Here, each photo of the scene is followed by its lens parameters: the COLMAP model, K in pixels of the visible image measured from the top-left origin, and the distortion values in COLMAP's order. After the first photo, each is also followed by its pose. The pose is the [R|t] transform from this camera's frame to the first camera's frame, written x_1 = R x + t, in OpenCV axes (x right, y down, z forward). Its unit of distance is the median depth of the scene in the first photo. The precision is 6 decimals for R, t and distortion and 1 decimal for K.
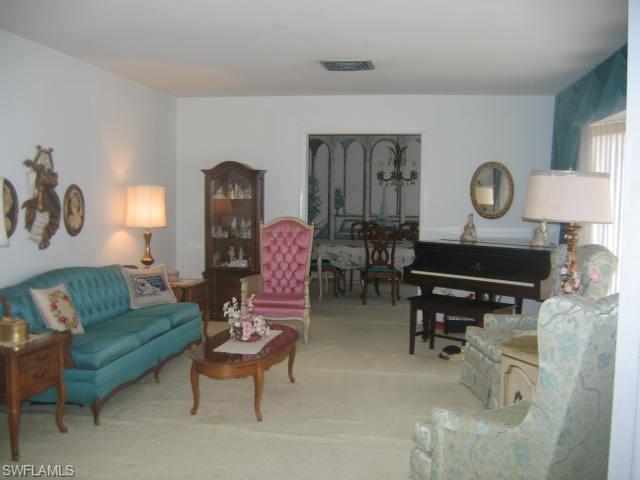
lens RADIAL K [[698.8, 0, 302.9], [0, 698.8, 240.4], [0, 0, 1]] dist [-0.118018, 0.014541]
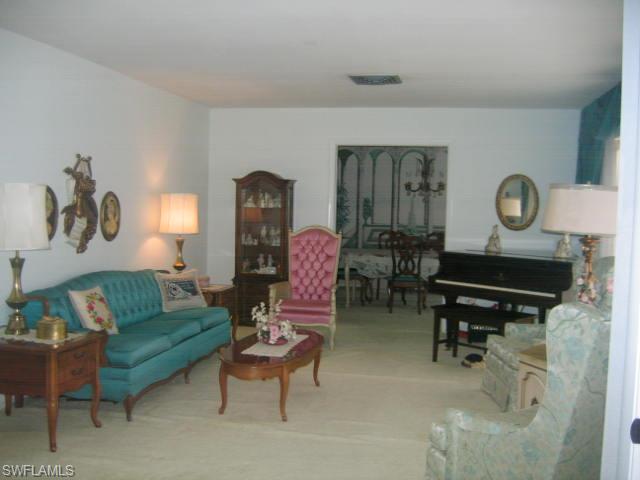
lens RADIAL K [[698.8, 0, 302.9], [0, 698.8, 240.4], [0, 0, 1]] dist [-0.118018, 0.014541]
pose [[0.998969, 0.014796, -0.042913, 0.004262], [-0.015348, 0.999803, -0.012552, 0.001357], [0.042719, 0.013197, 0.999000, -0.031741]]
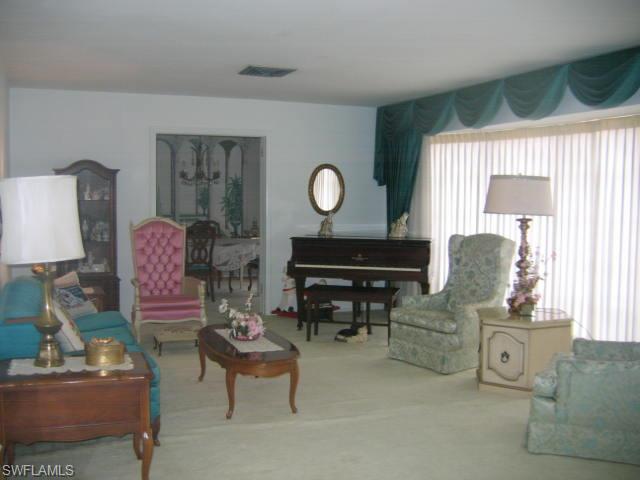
lens RADIAL K [[698.8, 0, 302.9], [0, 698.8, 240.4], [0, 0, 1]] dist [-0.118018, 0.014541]
pose [[0.853118, -0.037375, 0.520377, -0.441345], [0.035866, 0.999272, 0.012972, -0.008620], [-0.520483, 0.007597, 0.853838, 0.077407]]
